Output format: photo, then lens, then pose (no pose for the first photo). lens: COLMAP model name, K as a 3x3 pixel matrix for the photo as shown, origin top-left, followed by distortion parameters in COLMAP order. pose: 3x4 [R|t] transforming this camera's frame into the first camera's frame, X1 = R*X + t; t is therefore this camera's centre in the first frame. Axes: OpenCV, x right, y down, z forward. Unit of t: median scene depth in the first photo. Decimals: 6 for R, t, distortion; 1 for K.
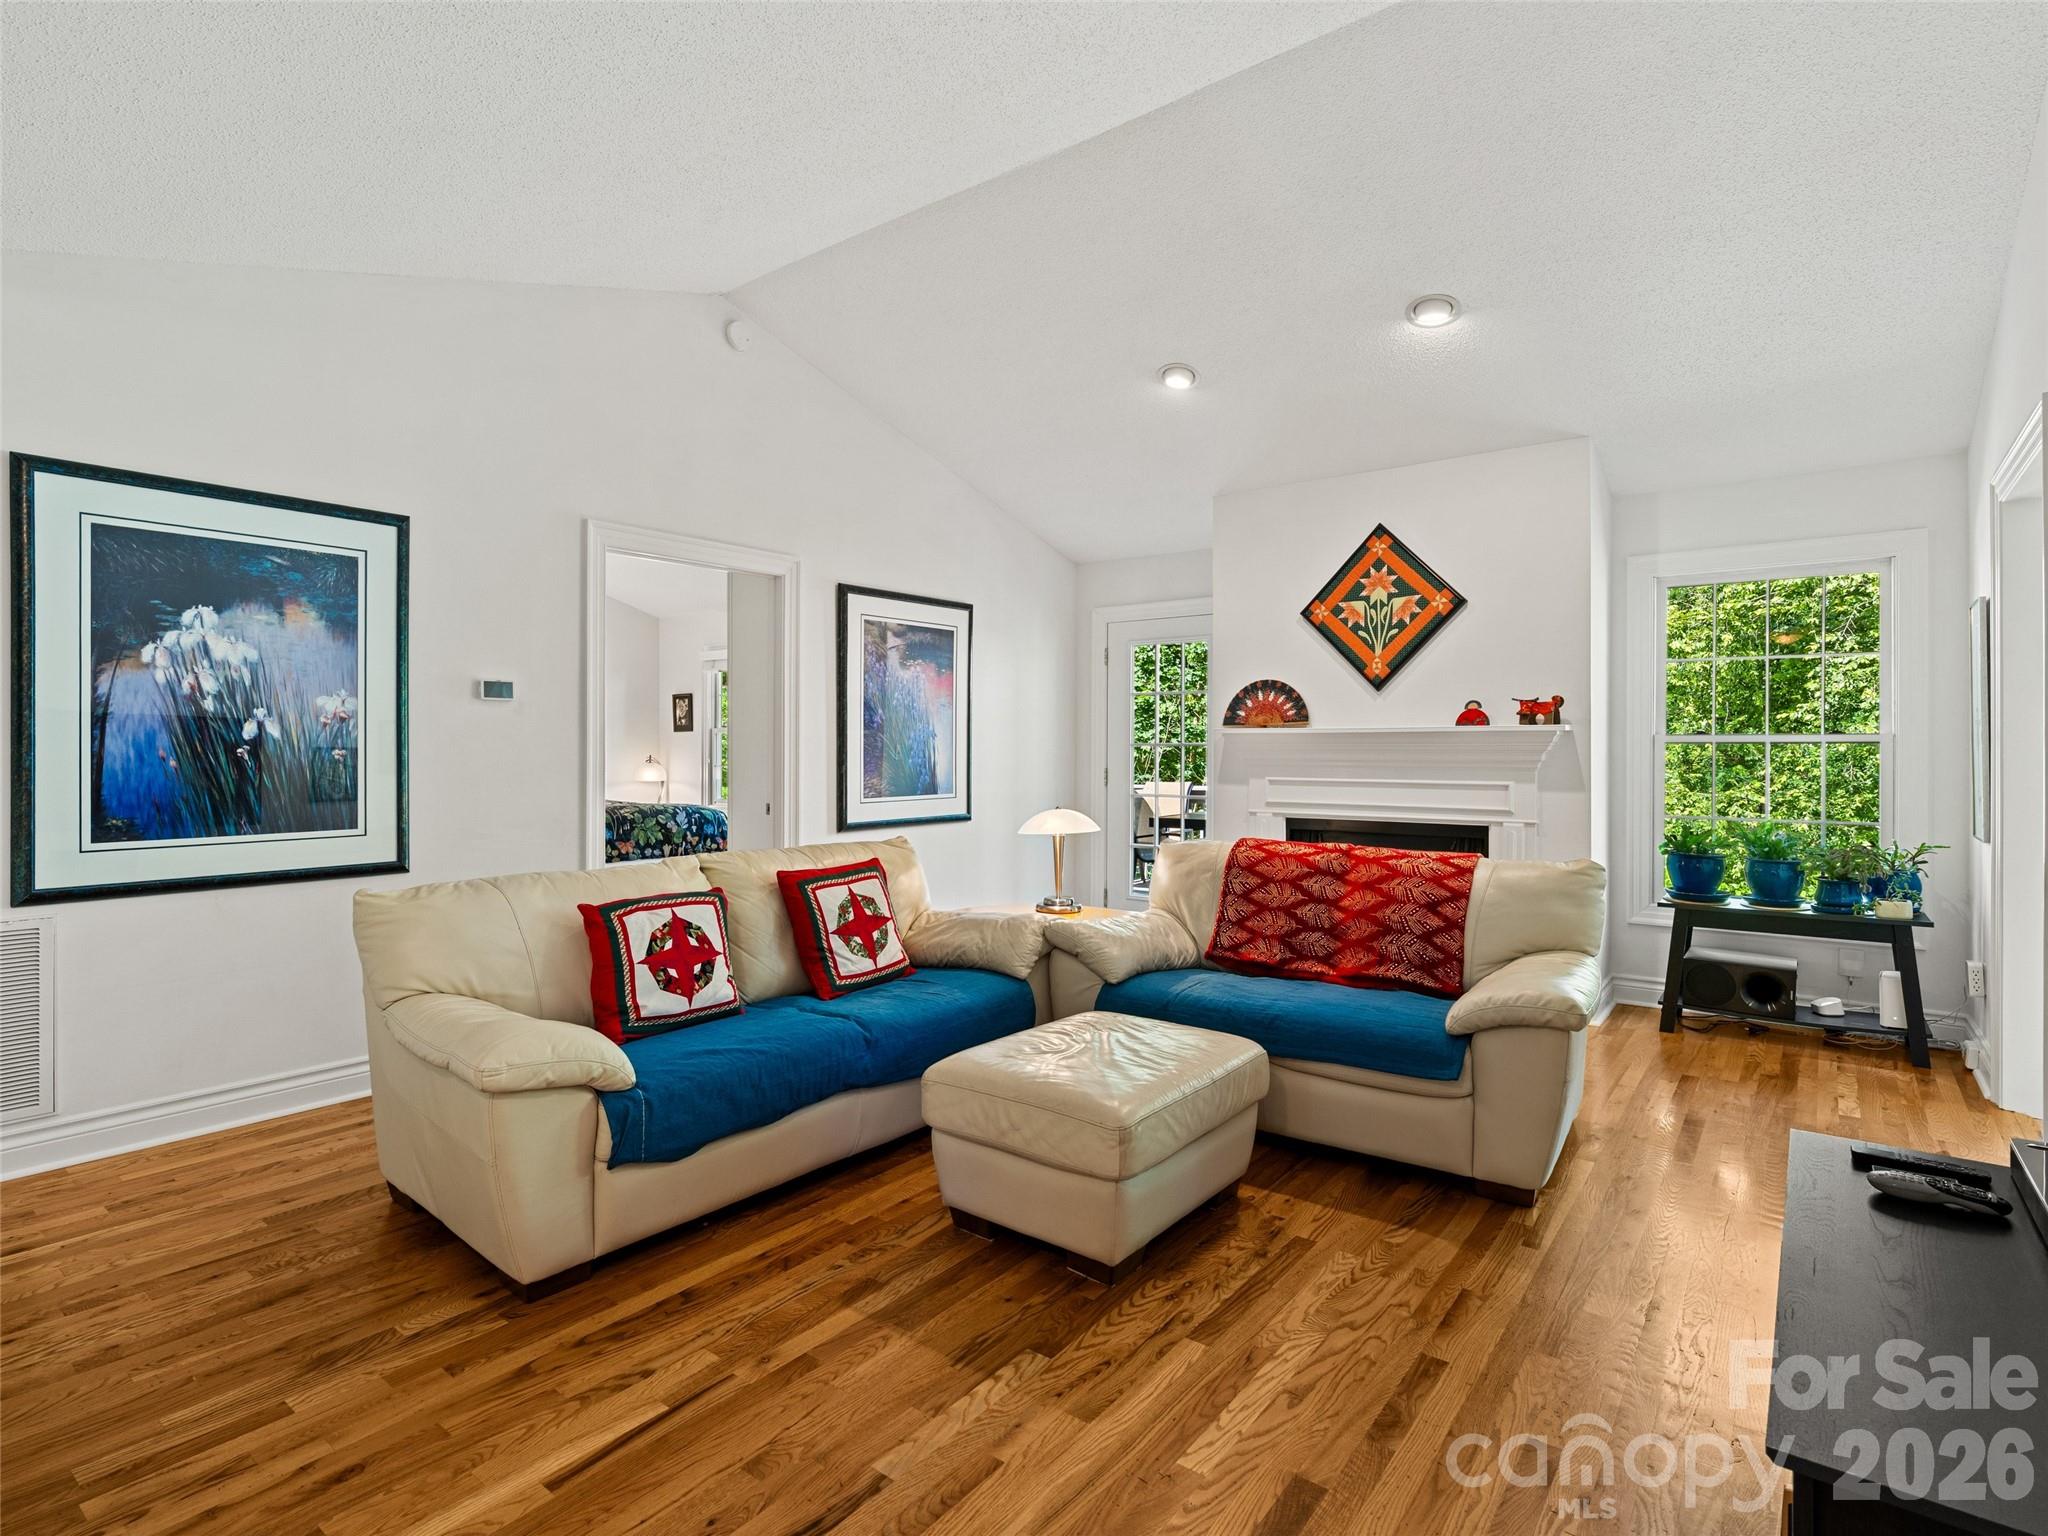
lens RADIAL K [[1043.9, 0, 1024.0], [0, 1043.9, 768.0], [0, 0, 1]] dist [-0.000521, -0.000027]
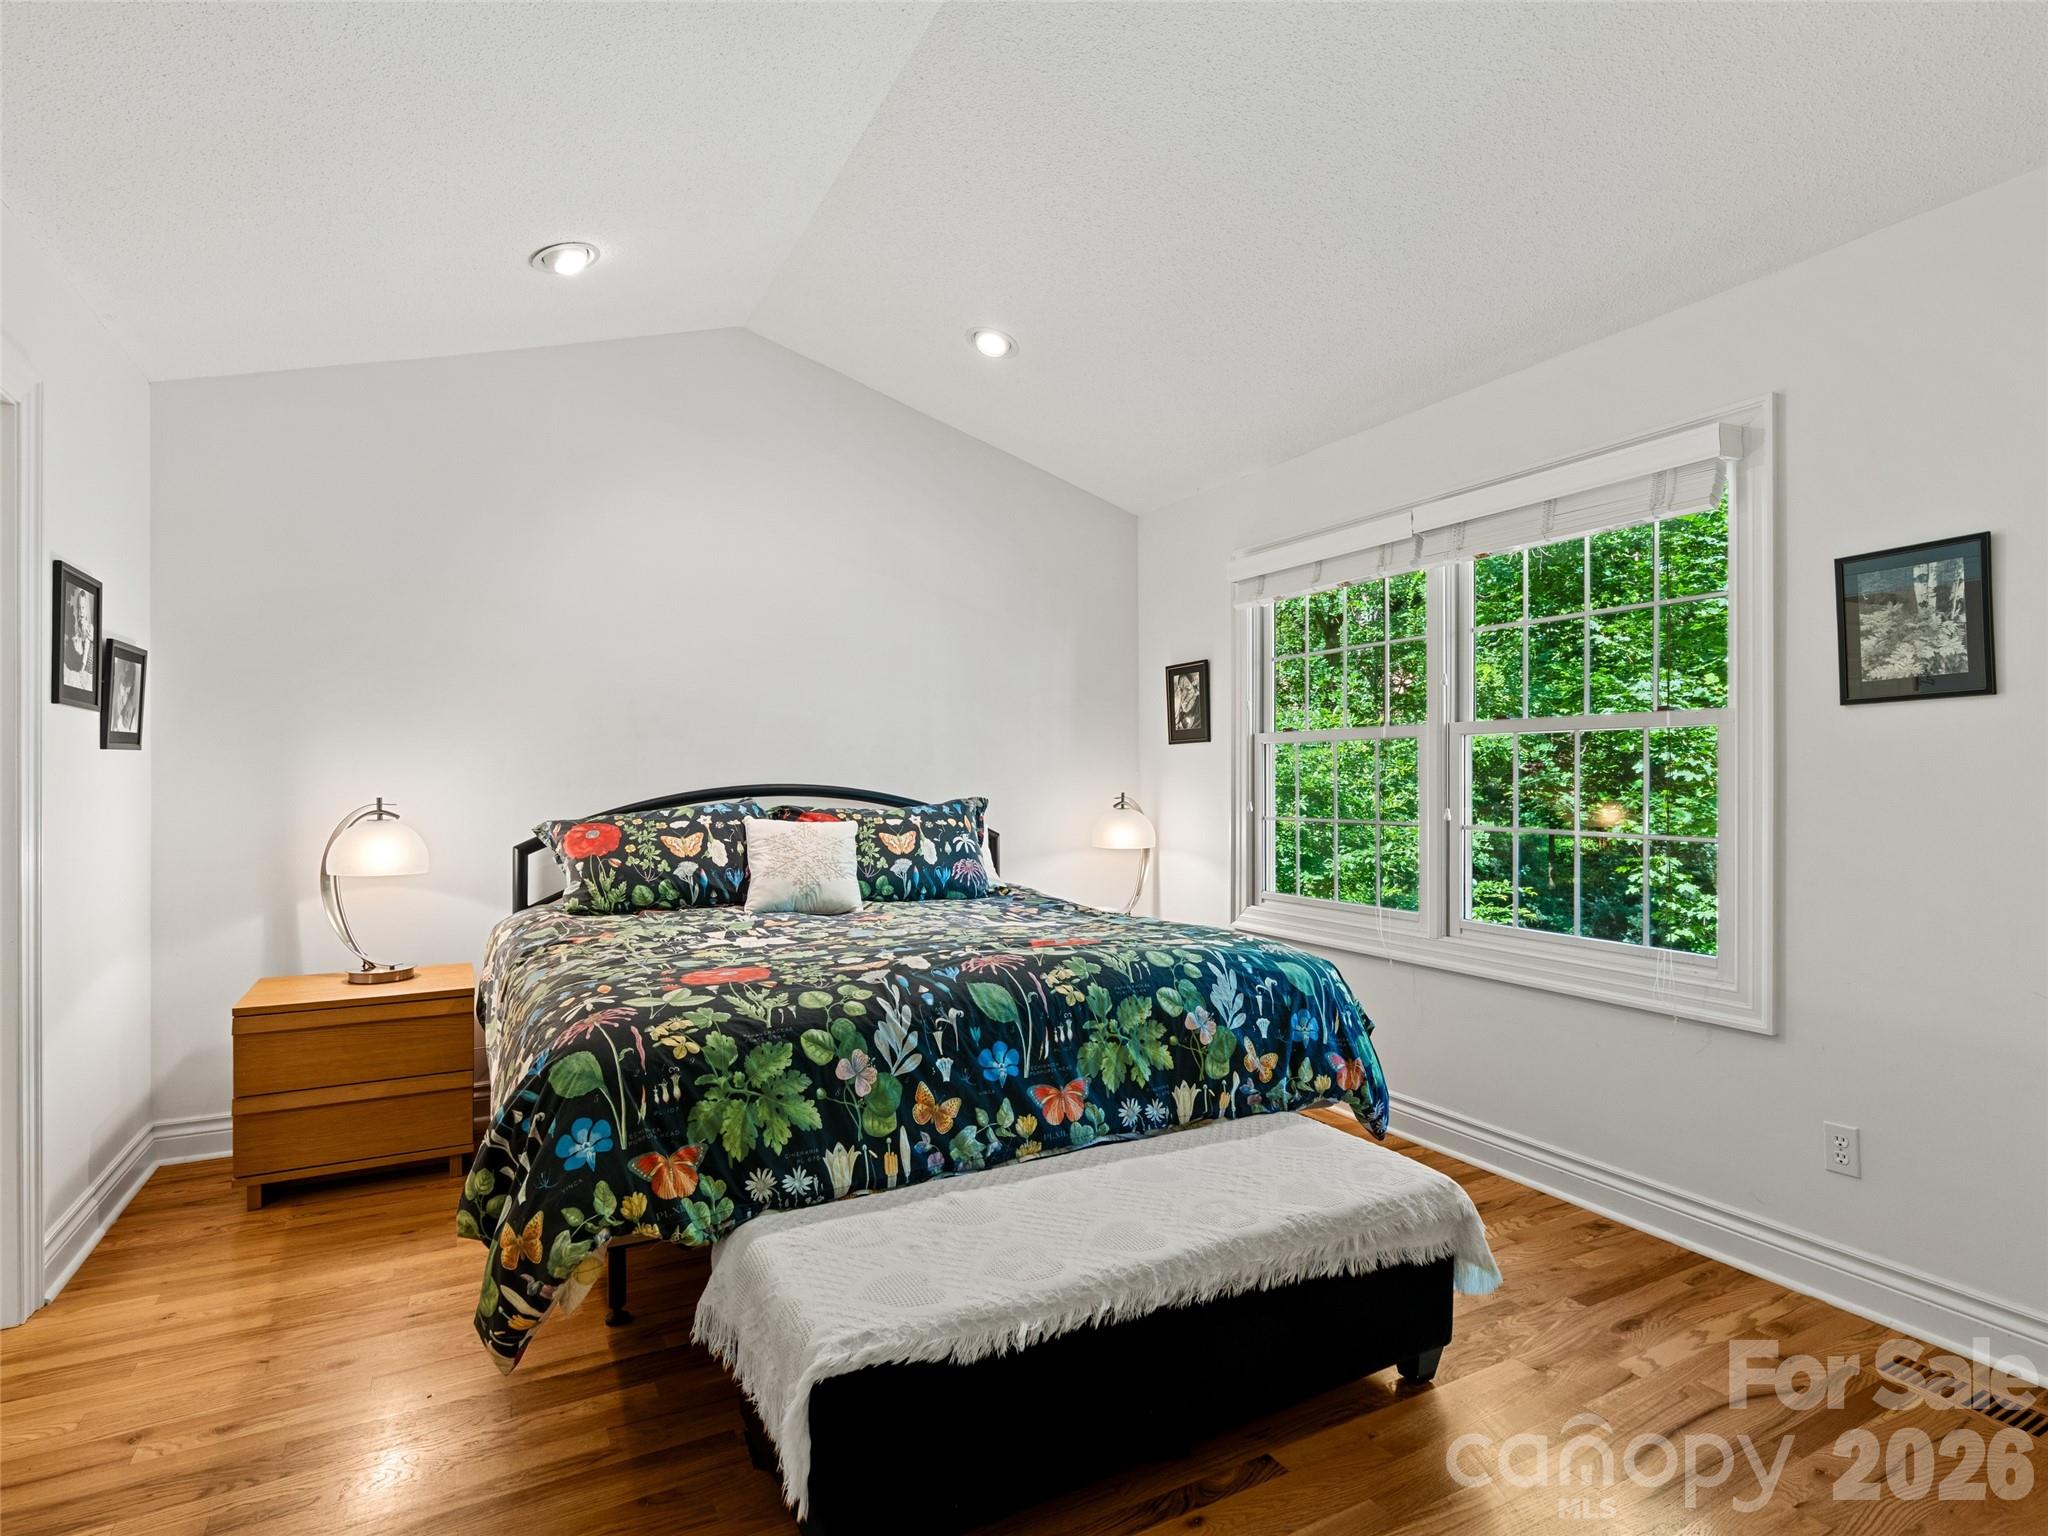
lens RADIAL K [[1043.9, 0, 1024.0], [0, 1043.9, 768.0], [0, 0, 1]] dist [-0.000521, -0.000027]
pose [[0.910927, -0.011620, -0.412405, -0.252555], [-0.001291, 0.999518, -0.031015, -0.011488], [0.412566, 0.028784, 0.910473, 0.683089]]
